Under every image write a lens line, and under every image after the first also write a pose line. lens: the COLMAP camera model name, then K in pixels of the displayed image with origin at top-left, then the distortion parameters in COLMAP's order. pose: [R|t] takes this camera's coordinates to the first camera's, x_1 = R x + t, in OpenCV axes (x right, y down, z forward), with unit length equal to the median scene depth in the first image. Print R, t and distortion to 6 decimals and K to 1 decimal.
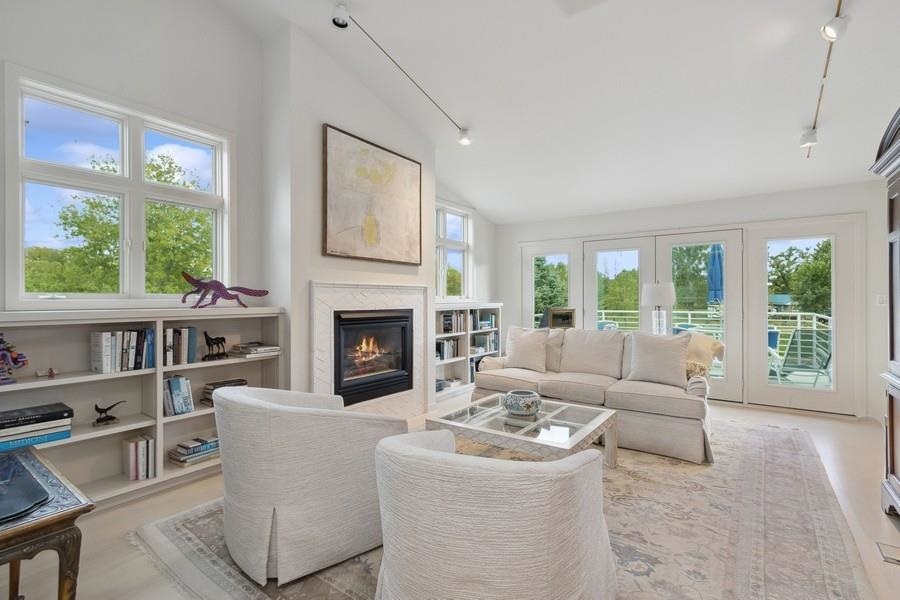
lens RADIAL K [[418.5, 0, 456.6], [0, 418.5, 297.6], [0, 0, 1]] dist [-0.003769, 0.001996]
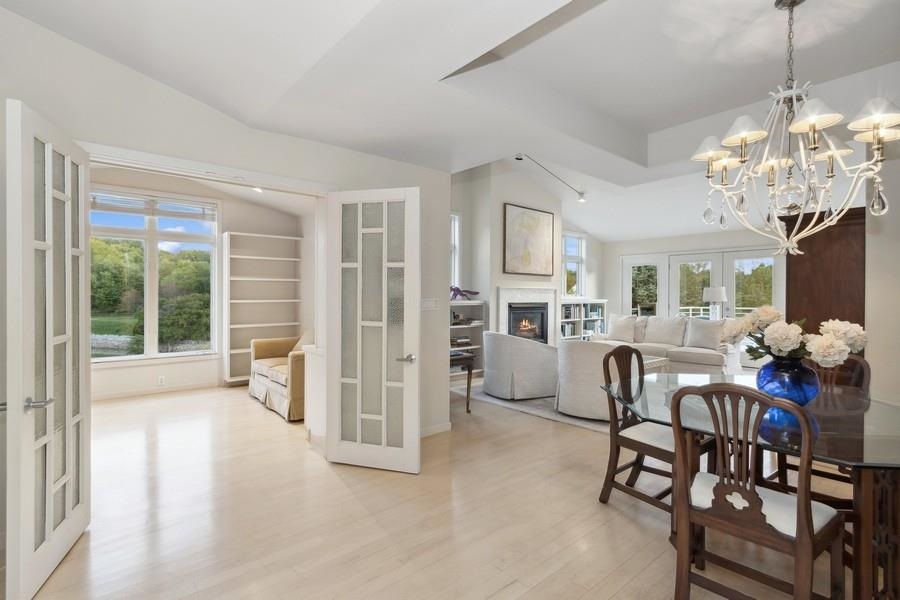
lens RADIAL K [[418.5, 0, 452.4], [0, 418.5, 298.9], [0, 0, 1]] dist [-0.003769, 0.001996]
pose [[0.966798, 0.007390, -0.255436, -0.047836], [-0.004558, 0.999921, 0.011680, -0.004640], [0.255502, -0.010128, 0.966756, -0.693692]]
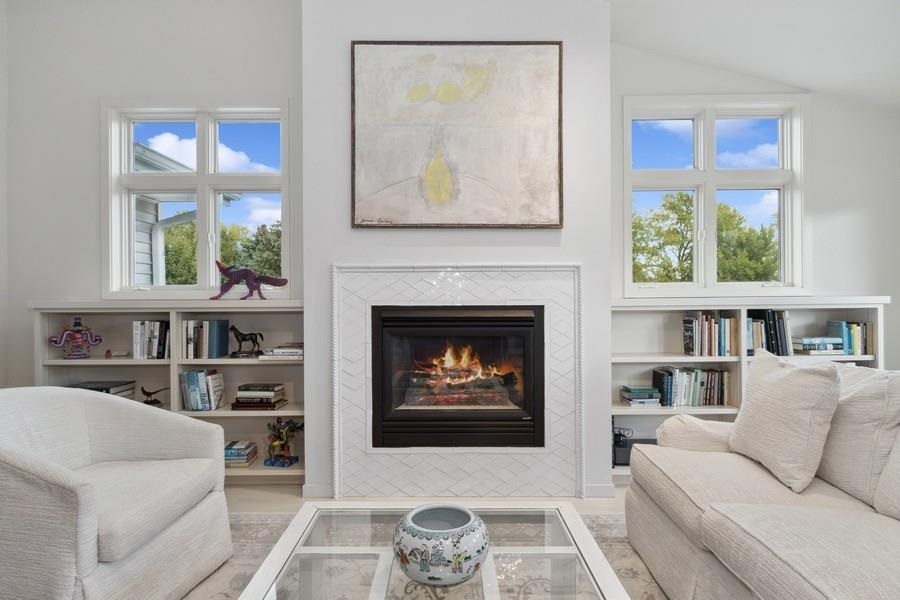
lens RADIAL K [[489.3, 0, 446.4], [0, 489.3, 298.1], [0, 0, 1]] dist [0.020396, -0.002447]
pose [[0.581001, 0.001070, -0.813902, 0.361939], [0.006622, 0.999960, 0.006042, 0.012304], [0.813876, -0.008900, 0.580970, 0.508606]]
